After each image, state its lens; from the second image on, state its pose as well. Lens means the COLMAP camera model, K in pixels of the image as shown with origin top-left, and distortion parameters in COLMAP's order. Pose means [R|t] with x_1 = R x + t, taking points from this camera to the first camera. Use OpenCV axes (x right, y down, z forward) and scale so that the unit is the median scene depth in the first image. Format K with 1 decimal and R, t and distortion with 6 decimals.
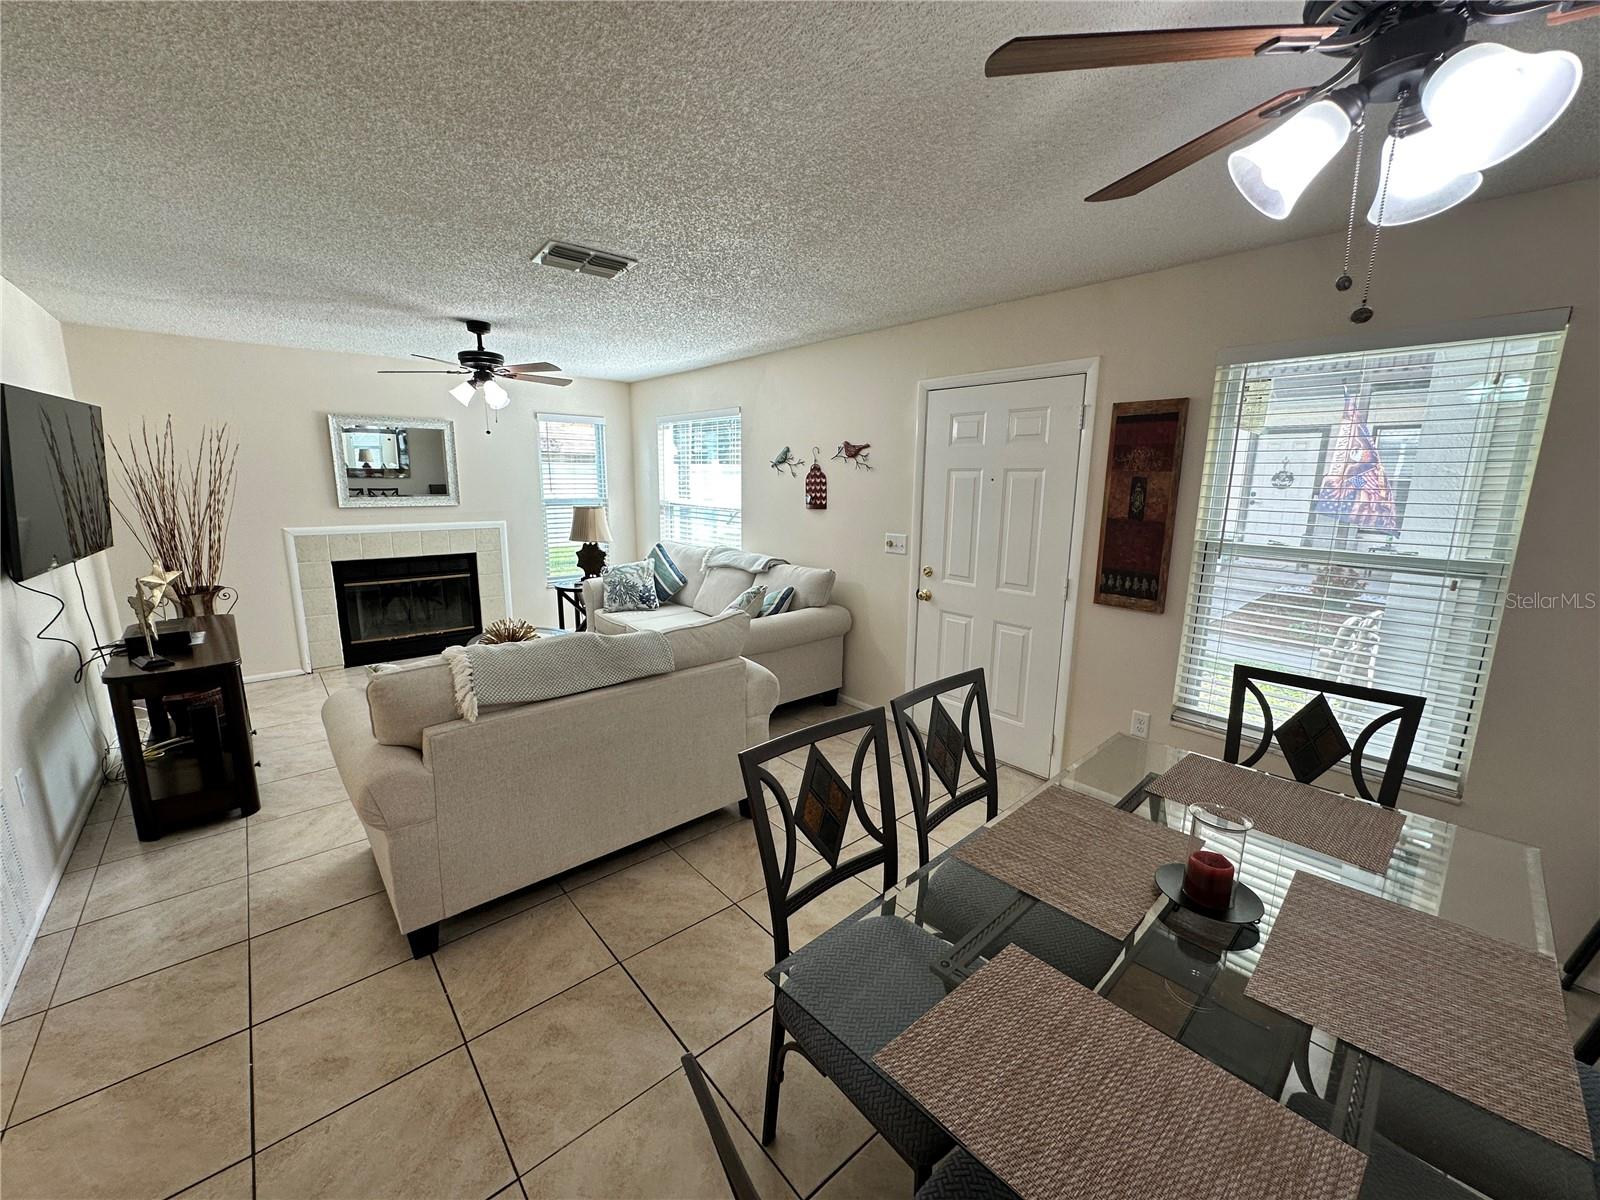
lens RADIAL K [[639.3, 0, 803.1], [0, 639.3, 596.7], [0, 0, 1]] dist [-0.000753, 0.000107]
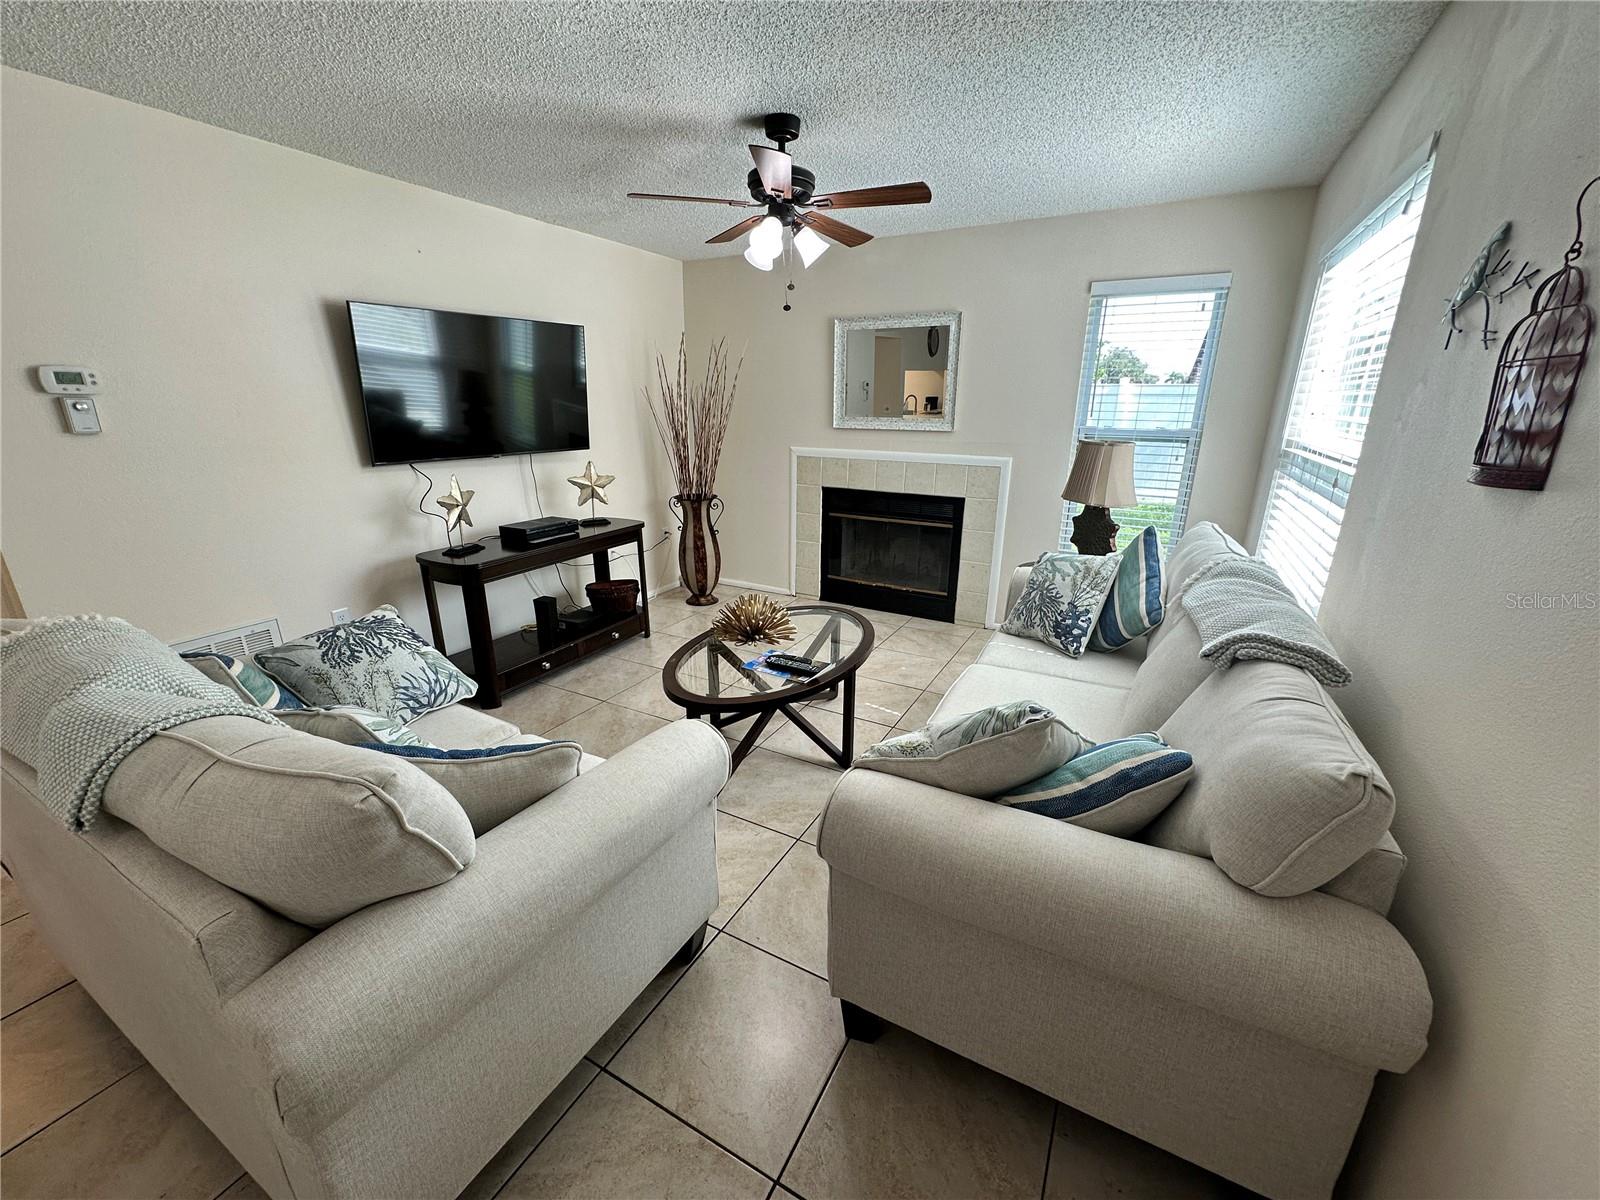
lens RADIAL K [[639.3, 0, 803.1], [0, 639.3, 596.7], [0, 0, 1]] dist [-0.000753, 0.000107]
pose [[0.359078, 0.264404, -0.895072, 0.123566], [-0.177672, 0.960859, 0.212560, -0.092379], [0.916240, 0.082704, 0.392000, 0.612472]]
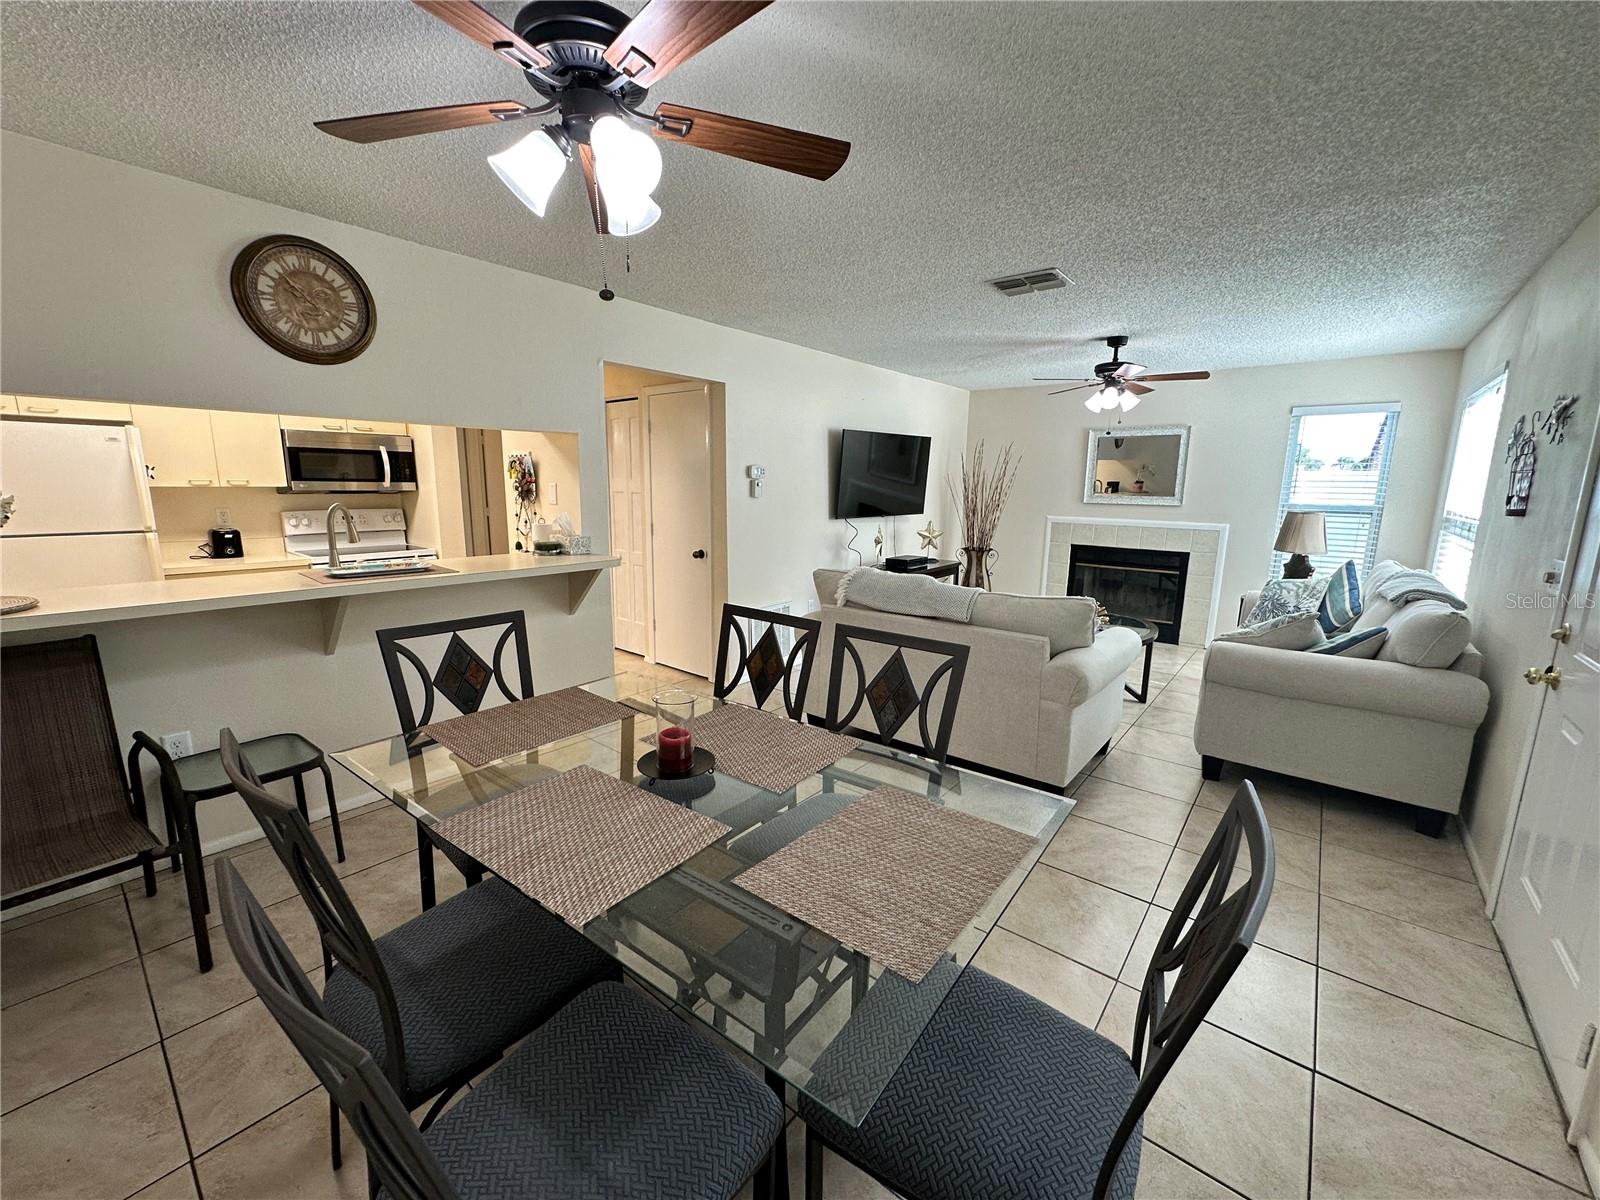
lens RADIAL K [[646.5, 0, 801.5], [0, 646.5, 597.0], [0, 0, 1]] dist [-0.000827, -0.000112]
pose [[0.182461, 0.162061, -0.969765, 0.435465], [-0.195567, 0.972596, 0.125738, -0.008902], [0.963567, 0.166711, 0.209154, 0.217486]]
